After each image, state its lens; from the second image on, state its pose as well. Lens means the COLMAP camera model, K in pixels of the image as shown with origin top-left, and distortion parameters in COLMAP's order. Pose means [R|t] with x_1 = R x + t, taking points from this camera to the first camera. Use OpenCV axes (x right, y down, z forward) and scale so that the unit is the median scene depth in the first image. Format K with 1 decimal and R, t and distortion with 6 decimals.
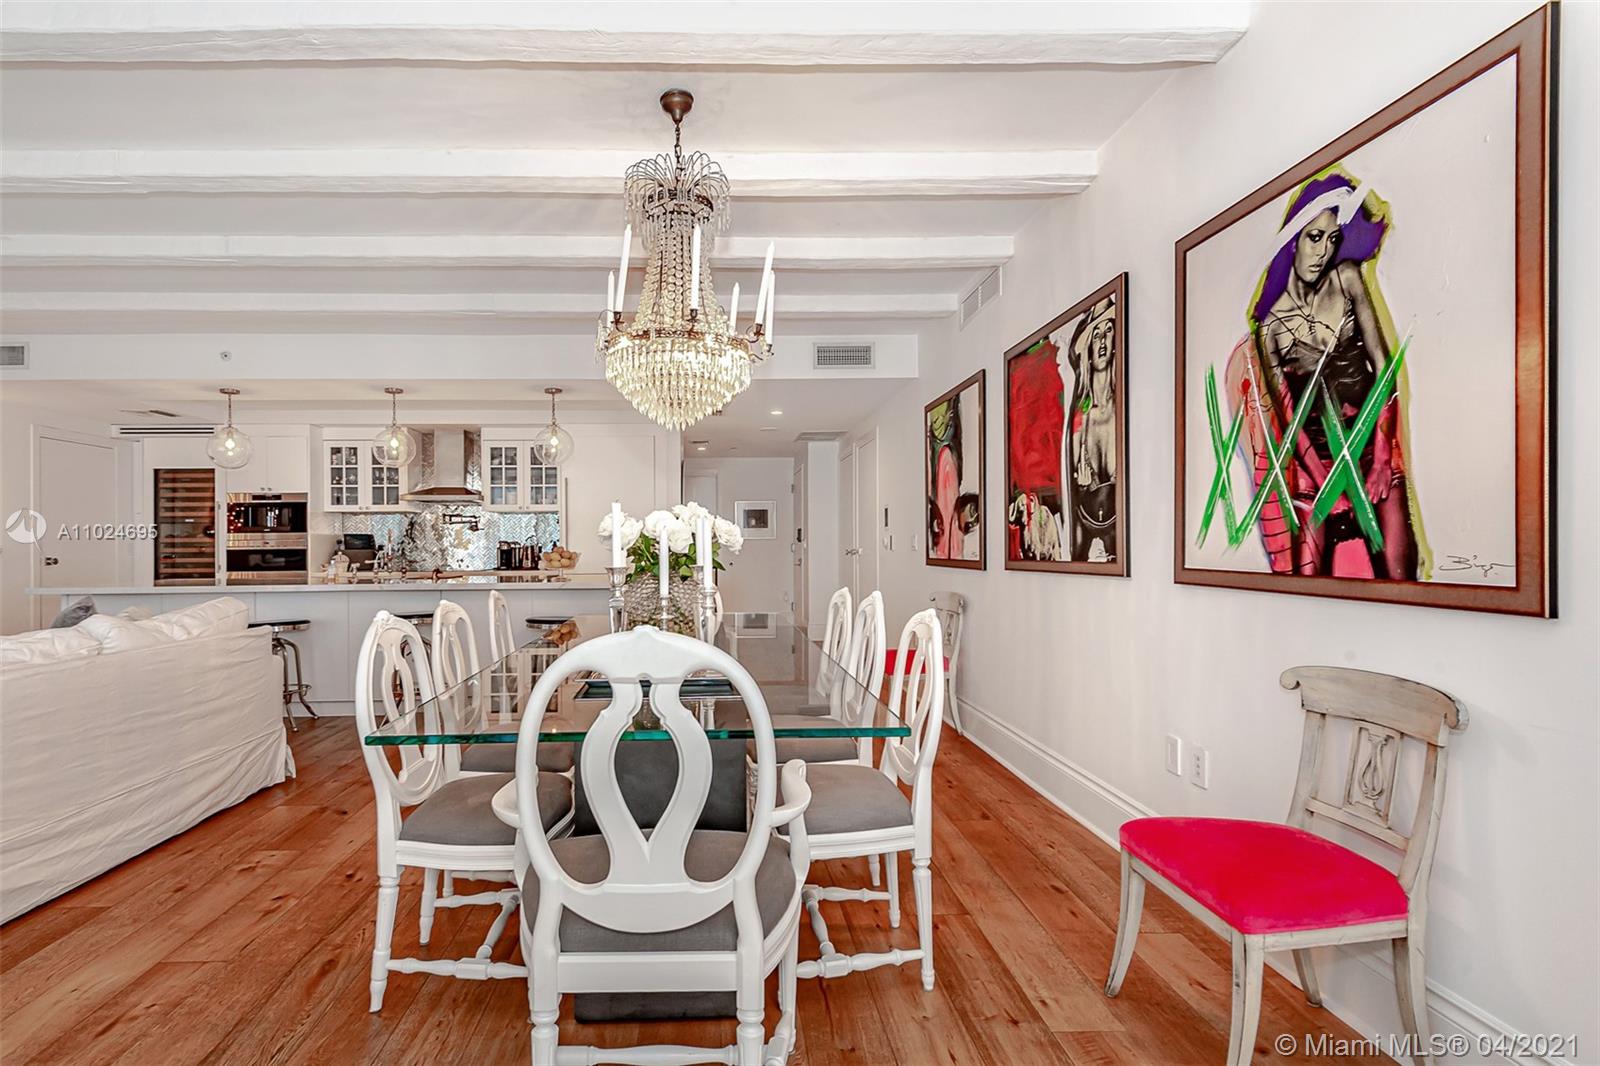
lens RADIAL K [[732.5, 0, 725.7], [0, 732.5, 554.1], [0, 0, 1]] dist [0.007456, -0.000815]
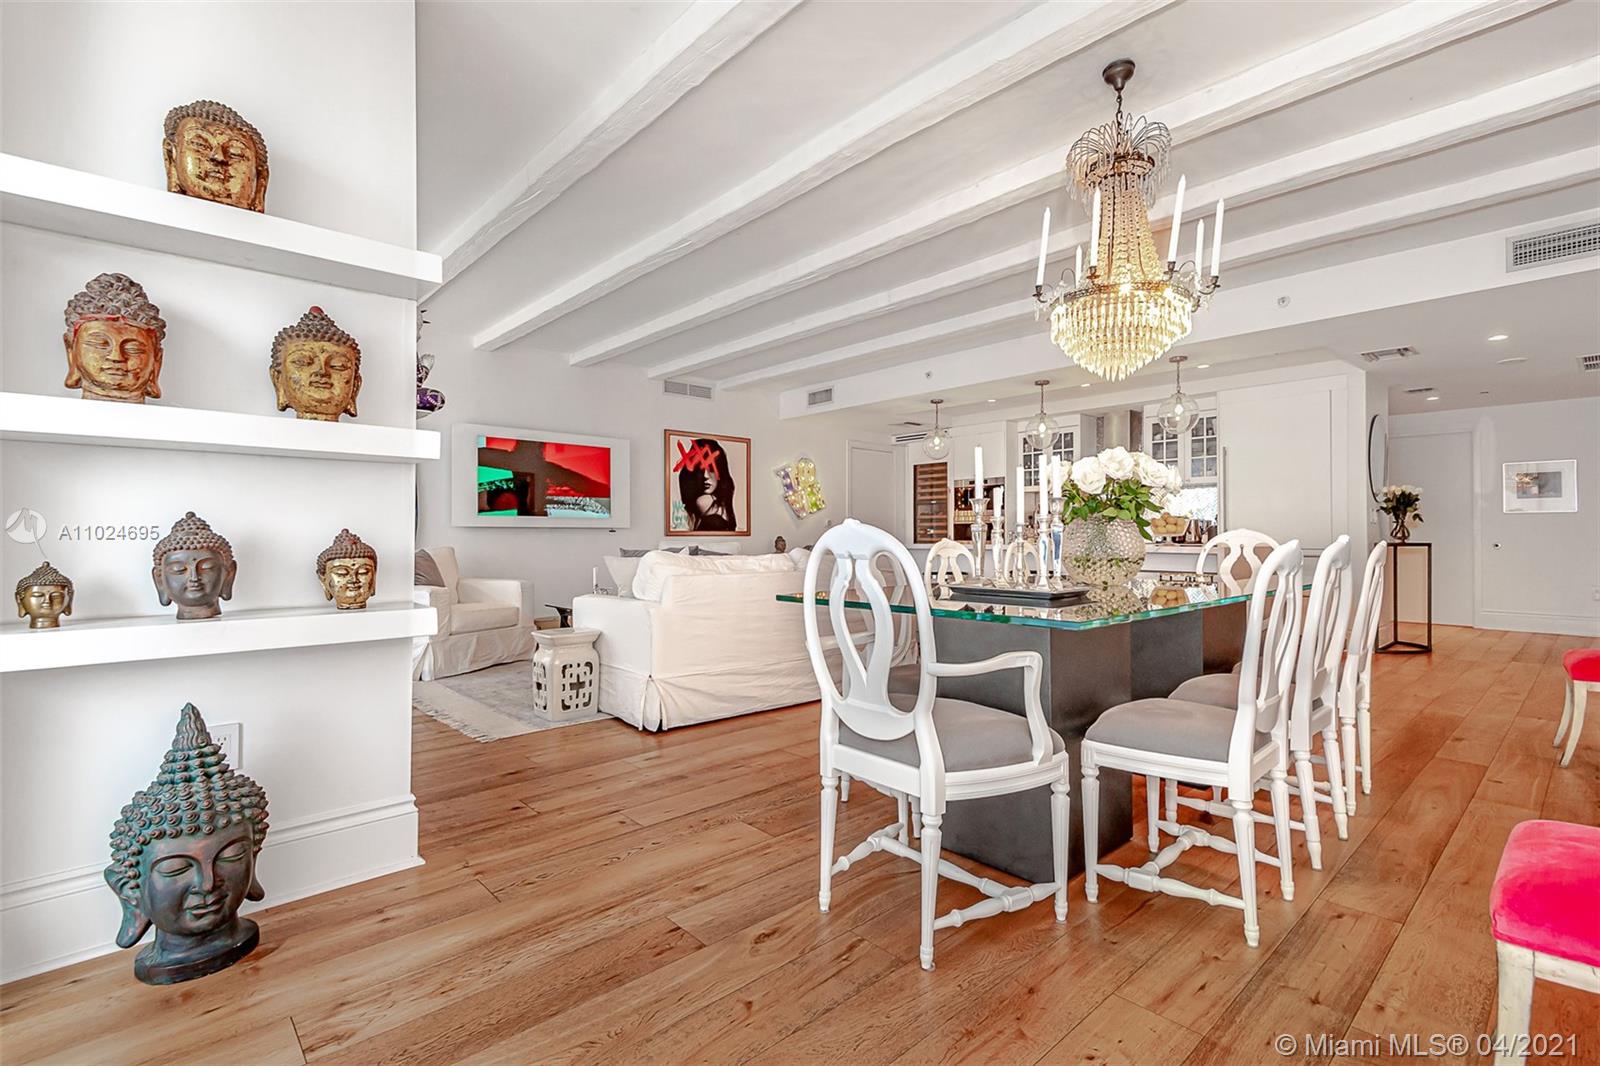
lens RADIAL K [[732.5, 0, 869.1], [0, 732.5, 541.8], [0, 0, 1]] dist [0.007456, -0.000815]
pose [[0.685160, 0.014648, -0.728246, 0.162567], [-0.017301, 0.999843, 0.003834, 0.023225], [0.728187, 0.009972, 0.685305, 0.005436]]
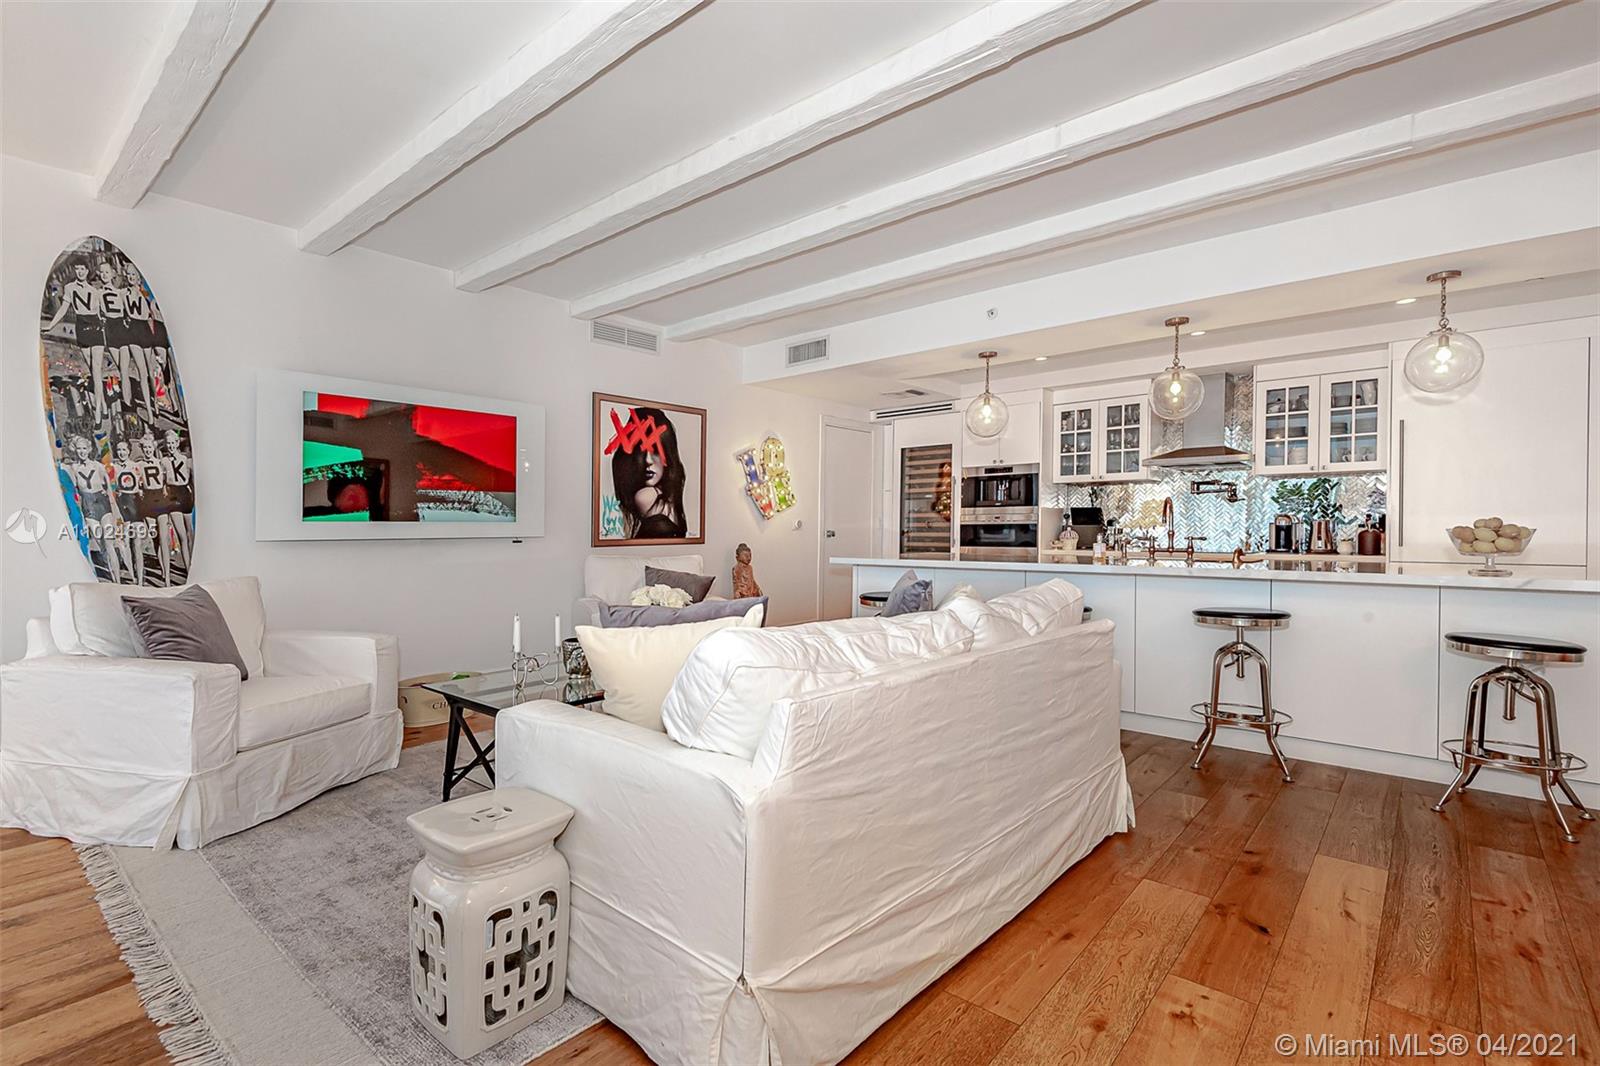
lens RADIAL K [[732.5, 0, 799.9], [0, 732.5, 526.6], [0, 0, 1]] dist [0.007456, -0.000815]
pose [[0.742209, 0.005005, -0.670150, -0.173169], [-0.011537, 0.999919, -0.005310, 0.005016], [0.670069, 0.011673, 0.742207, 0.112380]]
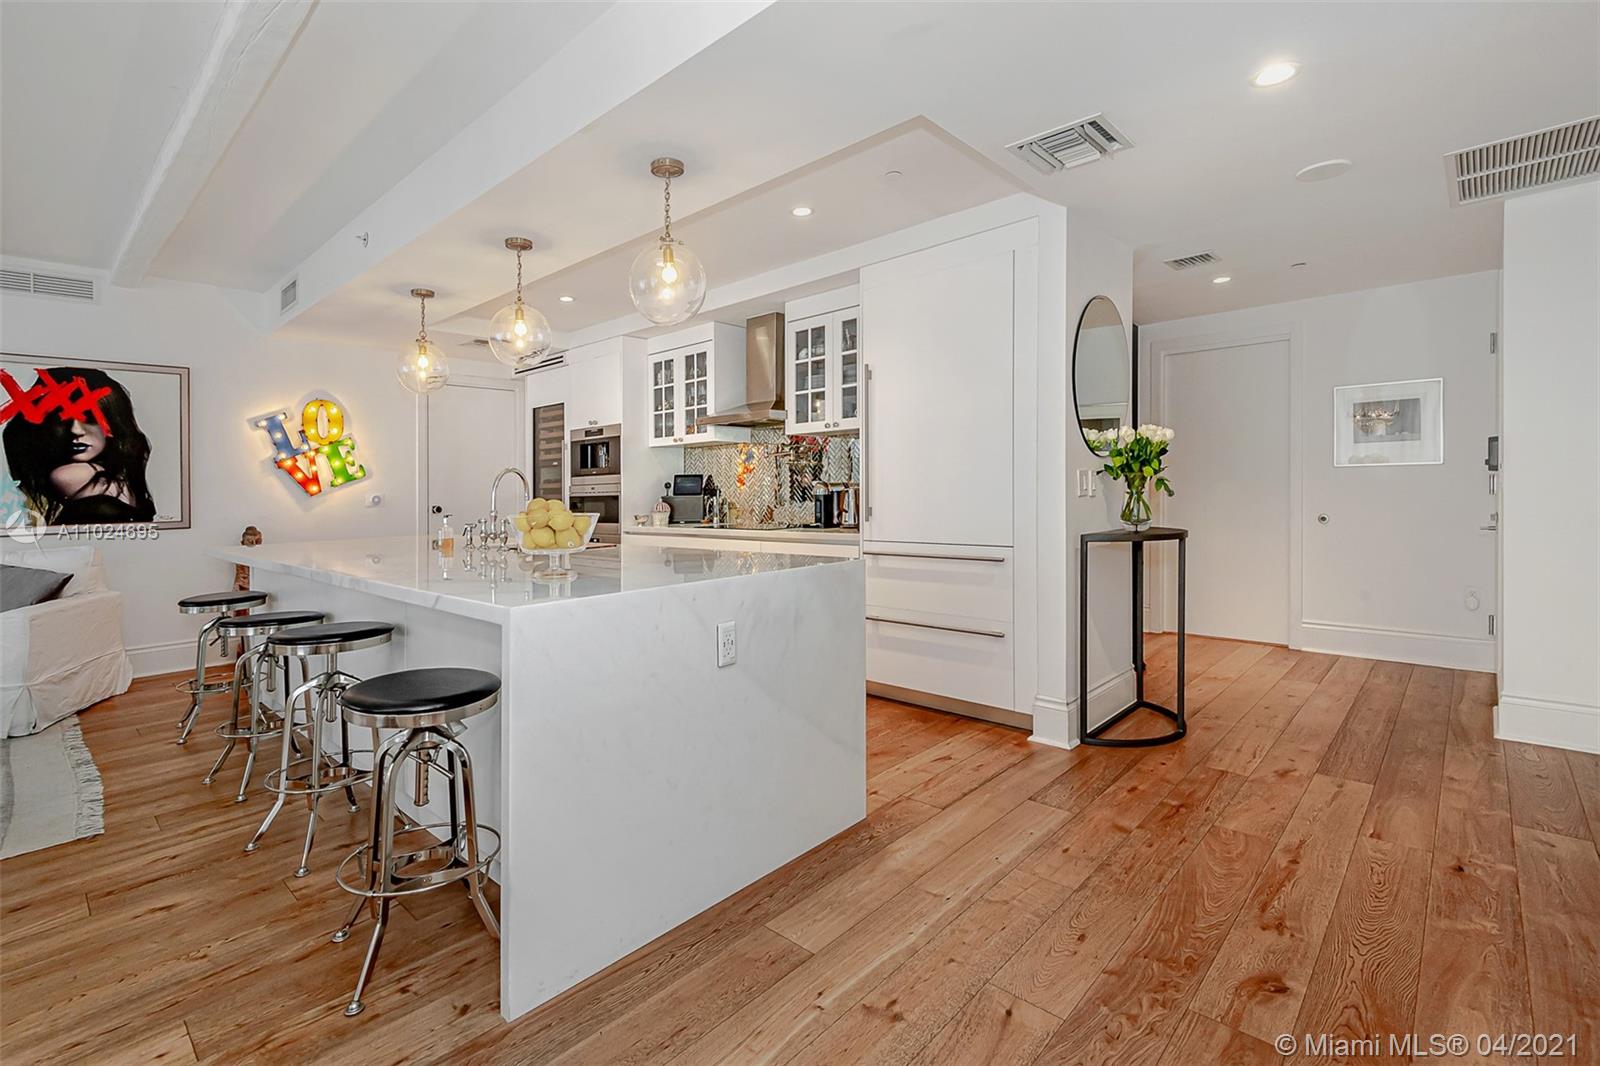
lens RADIAL K [[732.5, 0, 829.4], [0, 732.5, 472.0], [0, 0, 1]] dist [0.007456, -0.000815]
pose [[0.729404, -0.021225, -0.683754, 0.130932], [0.007294, 0.999703, -0.023252, -0.011663], [0.684045, 0.011973, 0.729342, 0.578426]]
